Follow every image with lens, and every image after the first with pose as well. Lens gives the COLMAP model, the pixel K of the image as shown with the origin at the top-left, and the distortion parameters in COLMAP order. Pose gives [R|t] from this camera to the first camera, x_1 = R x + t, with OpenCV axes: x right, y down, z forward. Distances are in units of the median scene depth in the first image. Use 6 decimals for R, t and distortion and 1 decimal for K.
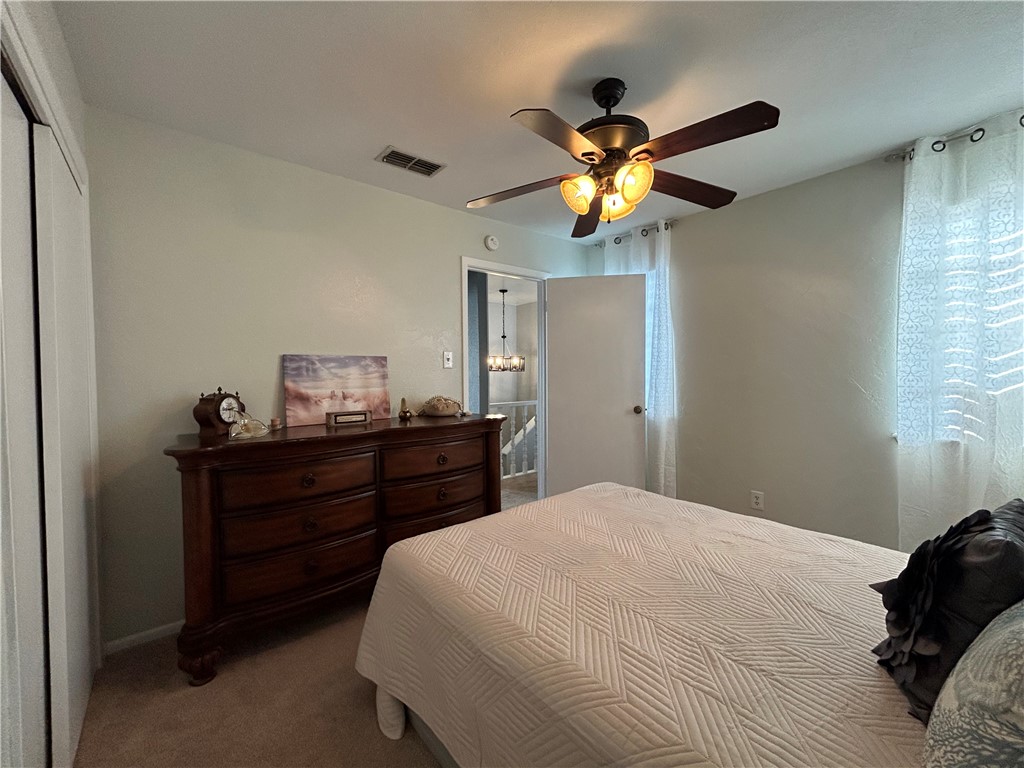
lens RADIAL K [[415.3, 0, 512.8], [0, 415.3, 379.6], [0, 0, 1]] dist [-0.002534, -0.000279]
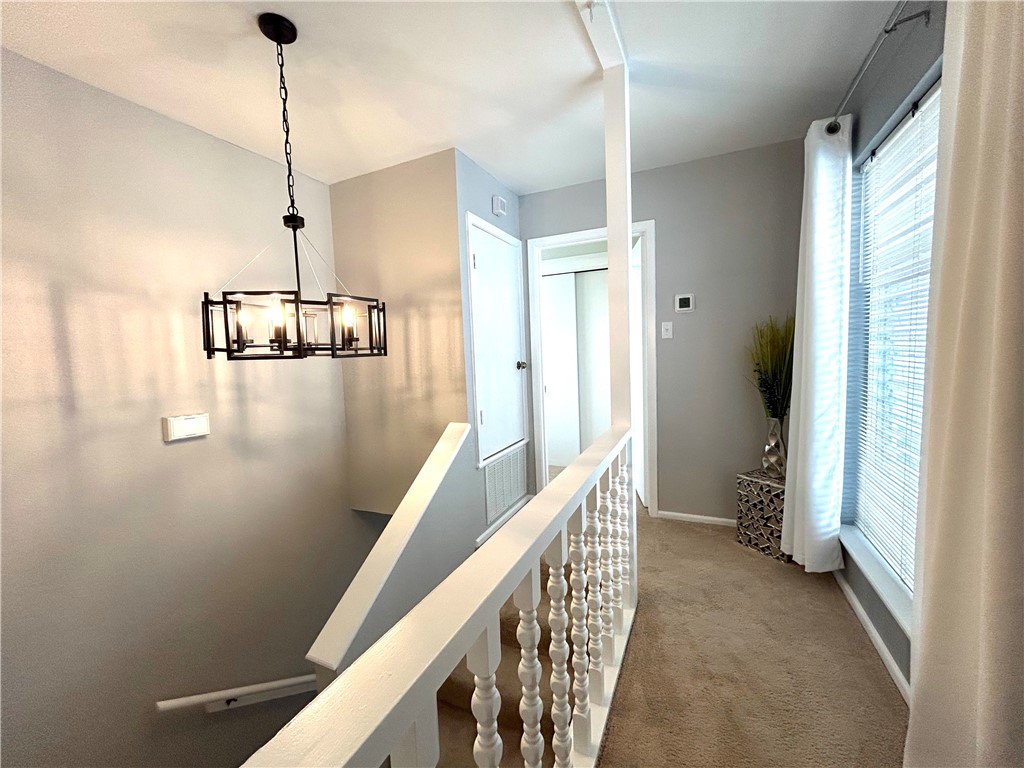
lens RADIAL K [[415.3, 0, 511.9], [0, 415.3, 383.4], [0, 0, 1]] dist [-0.002534, -0.000279]
pose [[0.907169, -0.057009, 0.416886, -0.012510], [0.039184, 0.997919, 0.051199, -0.012569], [-0.418938, -0.030111, 0.907515, 0.730935]]
